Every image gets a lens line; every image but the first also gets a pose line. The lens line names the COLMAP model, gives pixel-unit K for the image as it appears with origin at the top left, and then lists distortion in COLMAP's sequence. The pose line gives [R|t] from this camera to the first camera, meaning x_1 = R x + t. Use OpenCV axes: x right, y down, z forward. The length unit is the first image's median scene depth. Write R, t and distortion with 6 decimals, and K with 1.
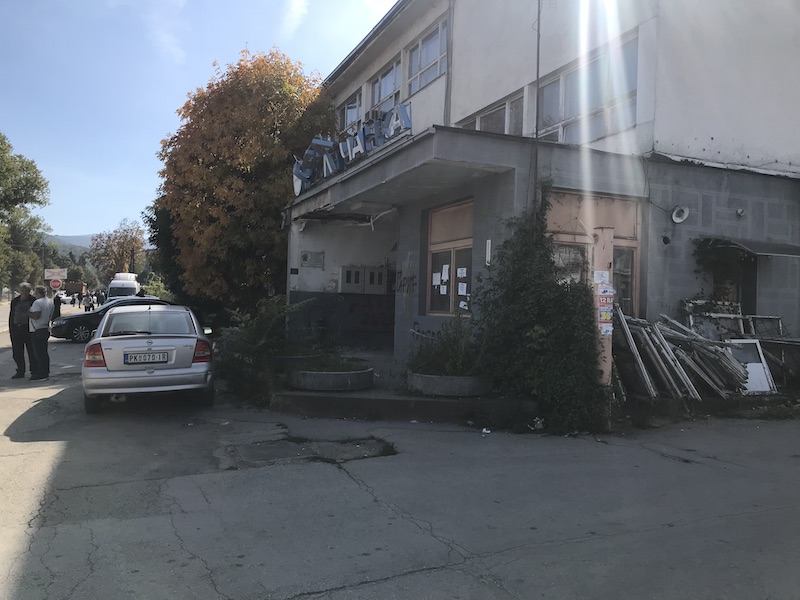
lens RADIAL K [[656.9, 0, 401.6], [0, 656.9, 295.8], [0, 0, 1]] dist [0.078297, -0.101195]
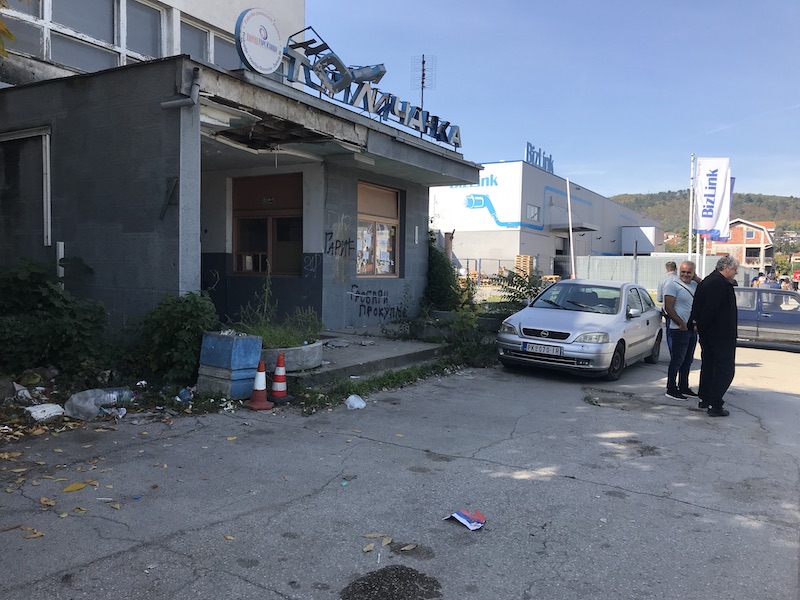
lens RADIAL K [[656.9, 0, 401.6], [0, 656.9, 295.8], [0, 0, 1]] dist [0.078297, -0.101195]
pose [[-0.600477, -0.066286, 0.796890, -0.990522], [-0.045365, 0.997777, 0.048813, 0.003428], [-0.798355, -0.006840, -0.602149, 1.794210]]
